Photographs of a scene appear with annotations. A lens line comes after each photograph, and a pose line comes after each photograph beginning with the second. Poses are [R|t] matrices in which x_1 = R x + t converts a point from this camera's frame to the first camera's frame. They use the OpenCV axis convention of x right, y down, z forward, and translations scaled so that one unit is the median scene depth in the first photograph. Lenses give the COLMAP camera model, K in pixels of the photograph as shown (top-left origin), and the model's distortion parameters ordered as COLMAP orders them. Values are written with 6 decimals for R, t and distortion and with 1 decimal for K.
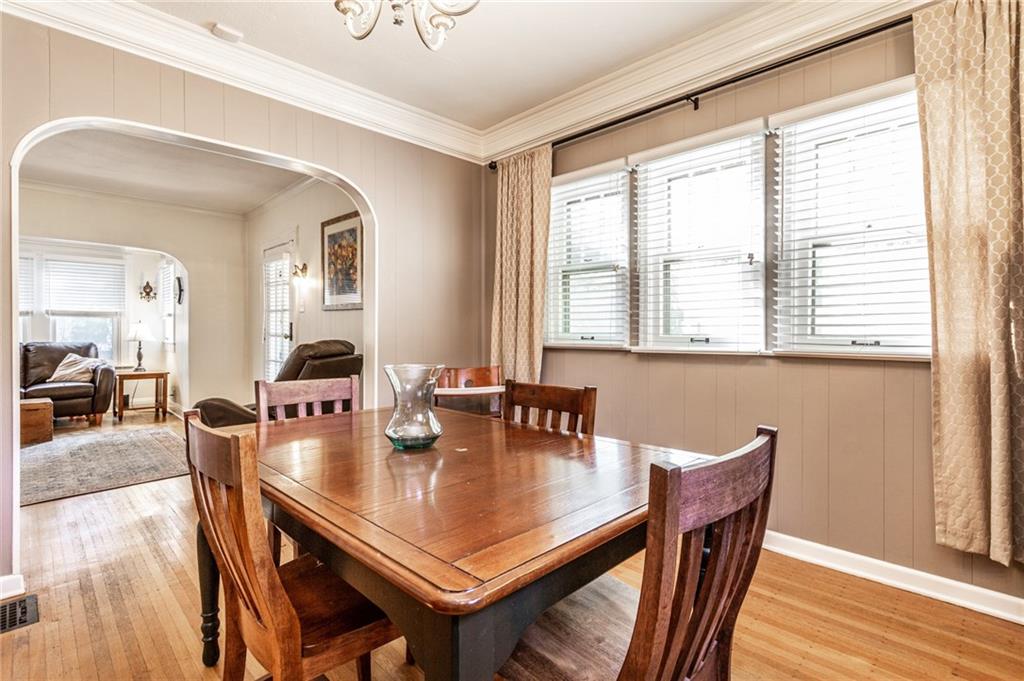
lens RADIAL K [[486.5, 0, 529.6], [0, 486.5, 333.4], [0, 0, 1]] dist [0.001241, 0.000369]
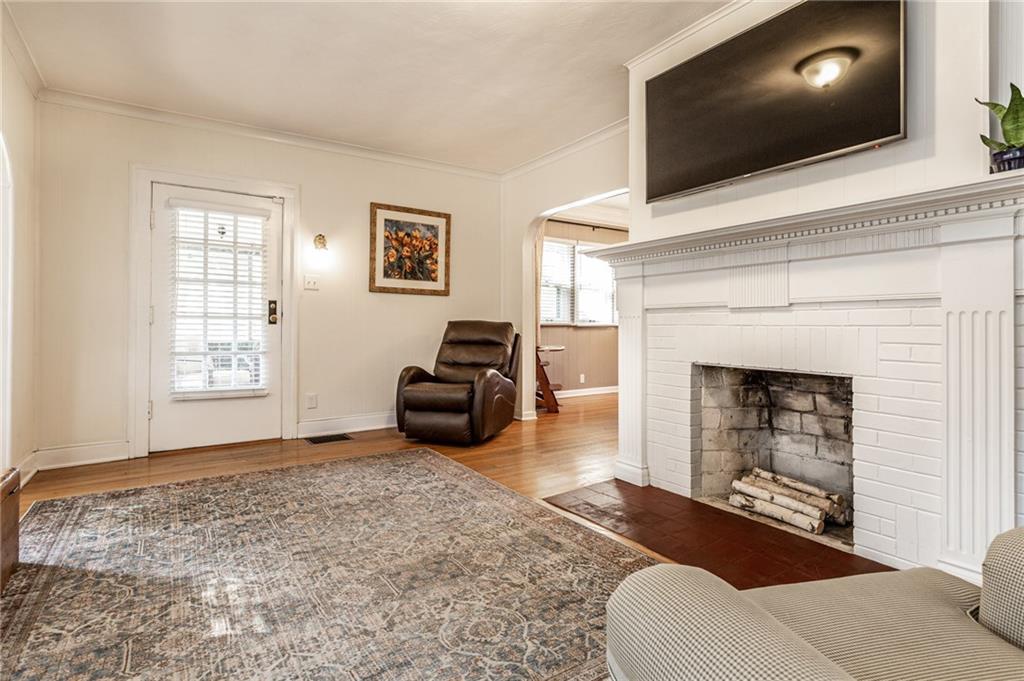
lens RADIAL K [[496.8, 0, 512.1], [0, 496.8, 325.6], [0, 0, 1]] dist [-0.000527, 0.000452]
pose [[0.194808, 0.005580, 0.980826, -2.107090], [0.010759, 0.999912, -0.007825, 0.050253], [-0.980782, 0.012077, 0.194731, 0.822949]]
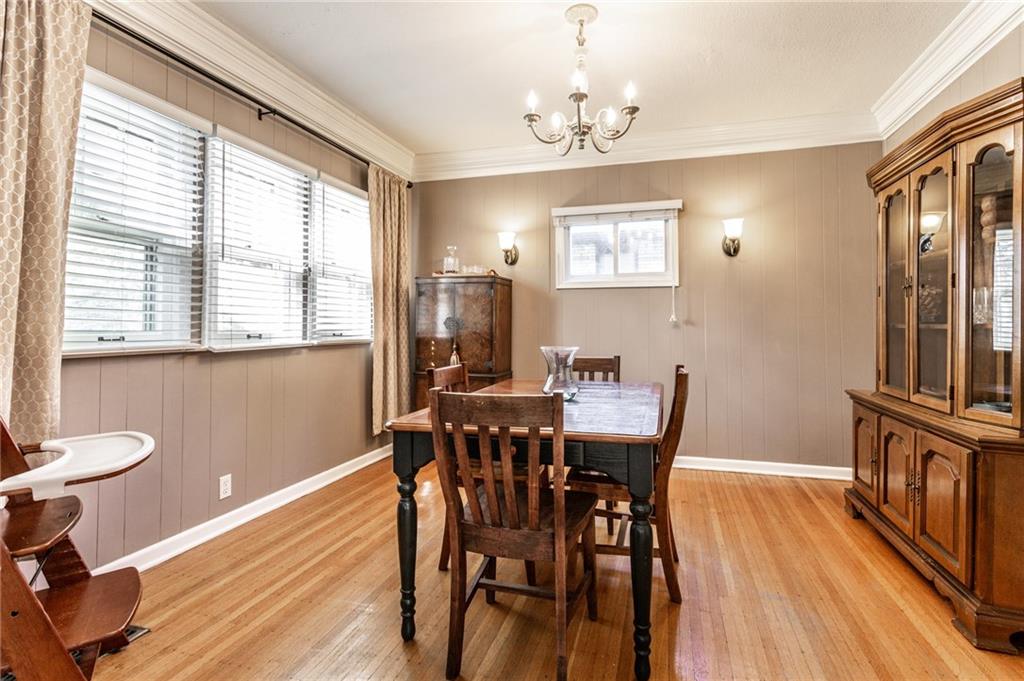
lens RADIAL K [[496.8, 0, 512.1], [0, 496.8, 325.6], [0, 0, 1]] dist [-0.000527, 0.000452]
pose [[-0.451889, 0.001854, 0.892072, -0.786023], [0.003318, 0.999994, -0.000397, -0.006434], [-0.892068, 0.002780, -0.451893, 0.900159]]
